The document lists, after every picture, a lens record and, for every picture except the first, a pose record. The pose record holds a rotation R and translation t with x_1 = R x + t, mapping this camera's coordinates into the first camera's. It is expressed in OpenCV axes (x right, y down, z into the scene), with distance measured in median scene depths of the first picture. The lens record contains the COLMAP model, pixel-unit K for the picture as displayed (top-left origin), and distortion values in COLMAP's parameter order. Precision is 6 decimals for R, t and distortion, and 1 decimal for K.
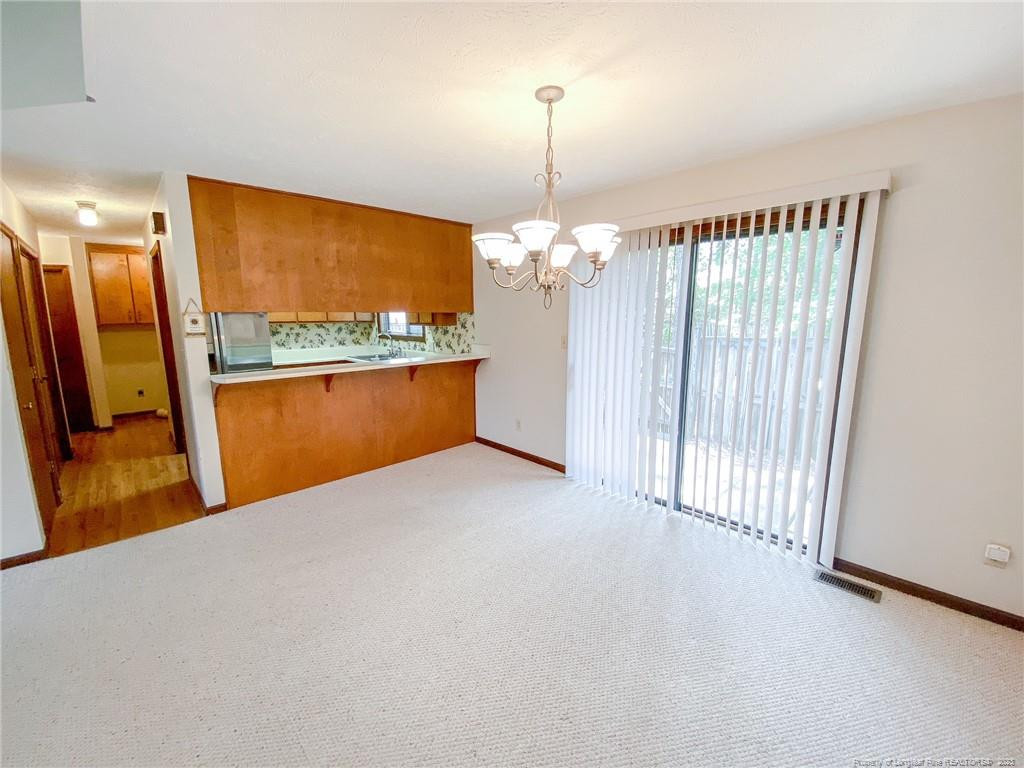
lens RADIAL K [[416.9, 0, 512.0], [0, 416.9, 384.0], [0, 0, 1]] dist [0.001249, -0.017852]
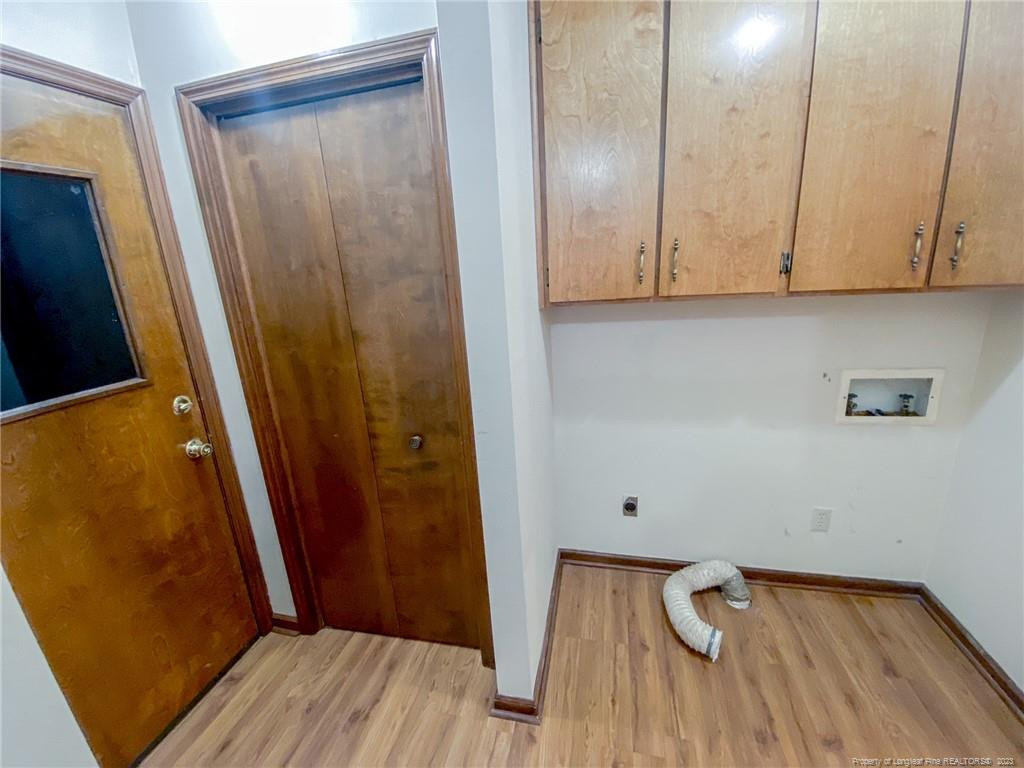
lens RADIAL K [[416.9, 0, 512.0], [0, 416.9, 384.0], [0, 0, 1]] dist [0.001249, -0.017852]
pose [[0.550852, 0.190876, -0.812483, -0.723041], [-0.077957, 0.981008, 0.177613, -0.129496], [0.830954, -0.034499, 0.555271, 0.763965]]
